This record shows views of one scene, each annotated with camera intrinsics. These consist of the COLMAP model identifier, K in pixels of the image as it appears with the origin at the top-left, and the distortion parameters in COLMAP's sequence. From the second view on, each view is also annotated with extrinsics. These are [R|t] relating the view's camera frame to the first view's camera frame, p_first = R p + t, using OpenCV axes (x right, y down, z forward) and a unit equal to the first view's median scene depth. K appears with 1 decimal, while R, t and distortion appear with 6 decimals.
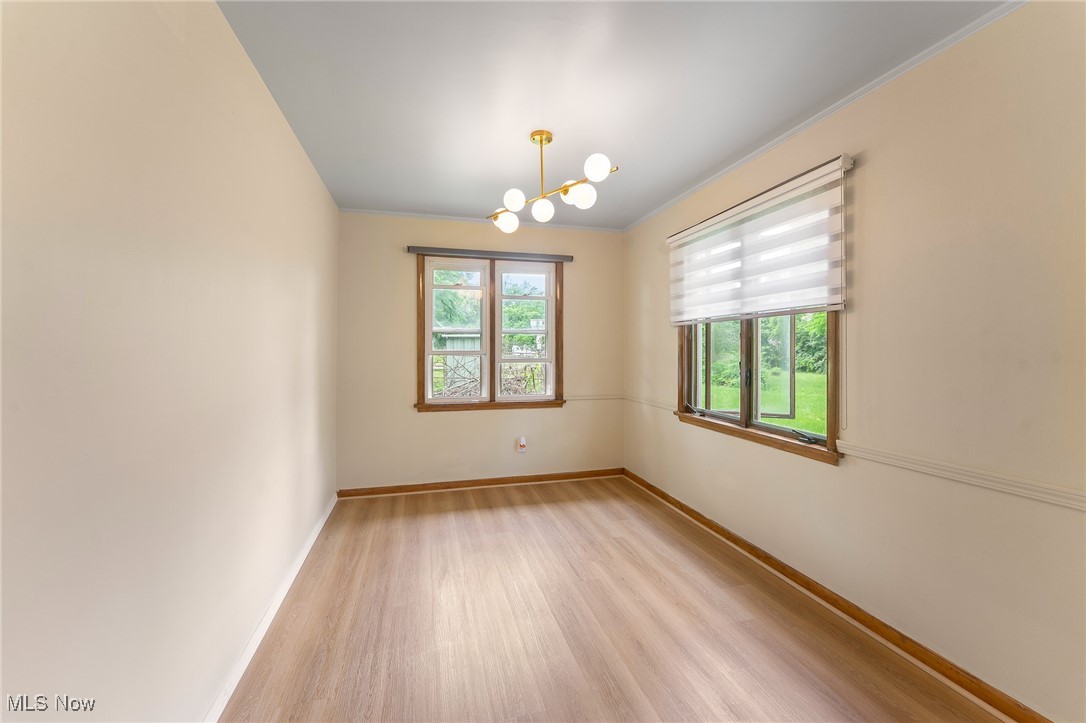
lens RADIAL K [[441.0, 0, 538.2], [0, 441.0, 348.5], [0, 0, 1]] dist [0.000818, 0.000051]
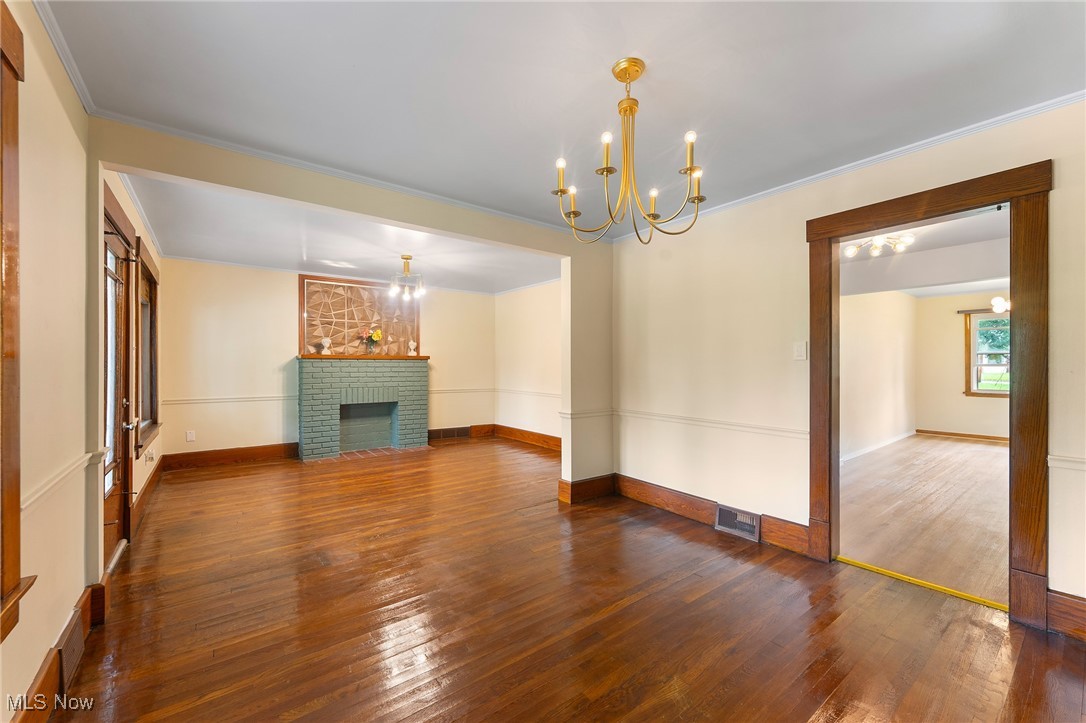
lens RADIAL K [[430.4, 0, 543.0], [0, 430.4, 361.5], [0, 0, 1]] dist [-0.000997, -0.000165]
pose [[0.382982, -0.012113, -0.923676, 1.276358], [0.008282, 0.999919, -0.009679, 0.001010], [0.923719, -0.003943, 0.383051, -2.371483]]
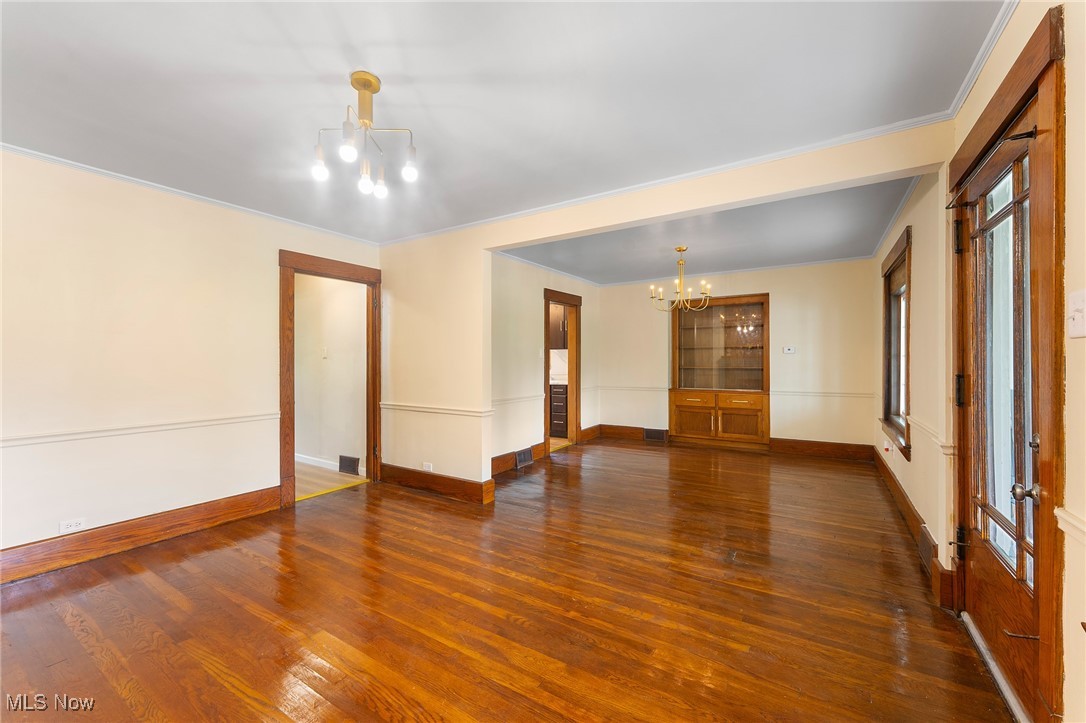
lens RADIAL K [[431.9, 0, 542.0], [0, 431.9, 359.4], [0, 0, 1]] dist [0.000140, -0.000046]
pose [[0.737956, -0.005557, 0.674826, -1.271811], [0.003317, 0.999984, 0.004607, -0.015913], [-0.674841, -0.001162, 0.737963, -3.010789]]
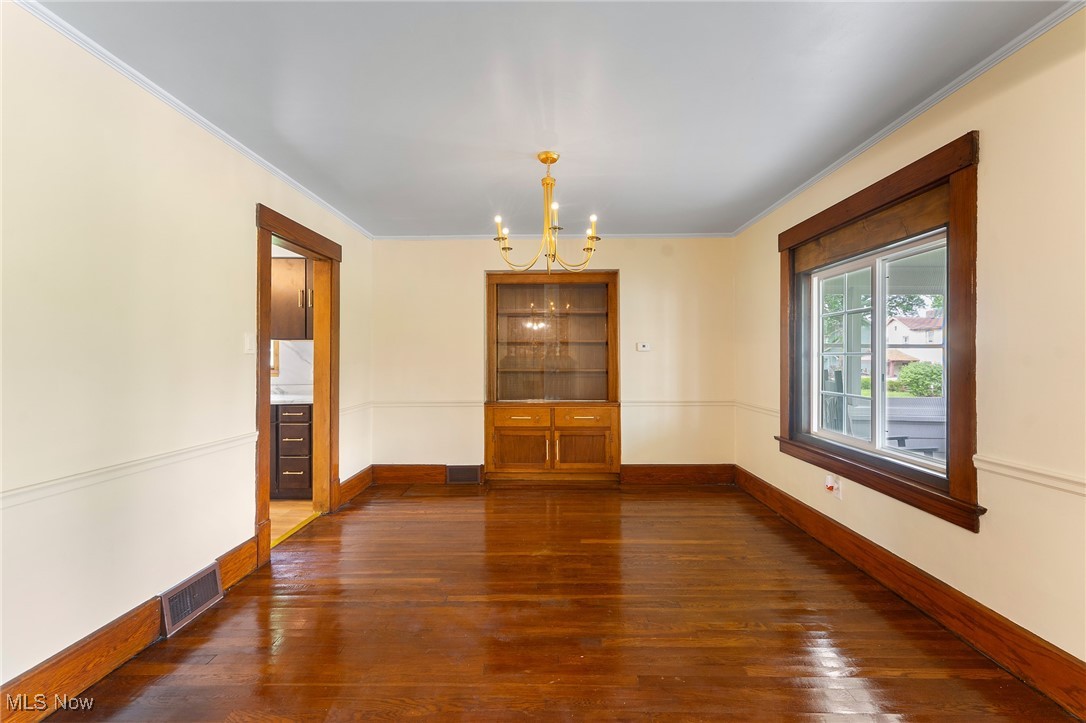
lens RADIAL K [[431.9, 0, 542.0], [0, 431.9, 359.4], [0, 0, 1]] dist [0.000140, -0.000046]
pose [[0.273688, -0.002842, 0.961814, -0.477246], [-0.004242, 0.999982, 0.004162, -0.004868], [-0.961809, -0.005219, 0.273671, -2.224843]]
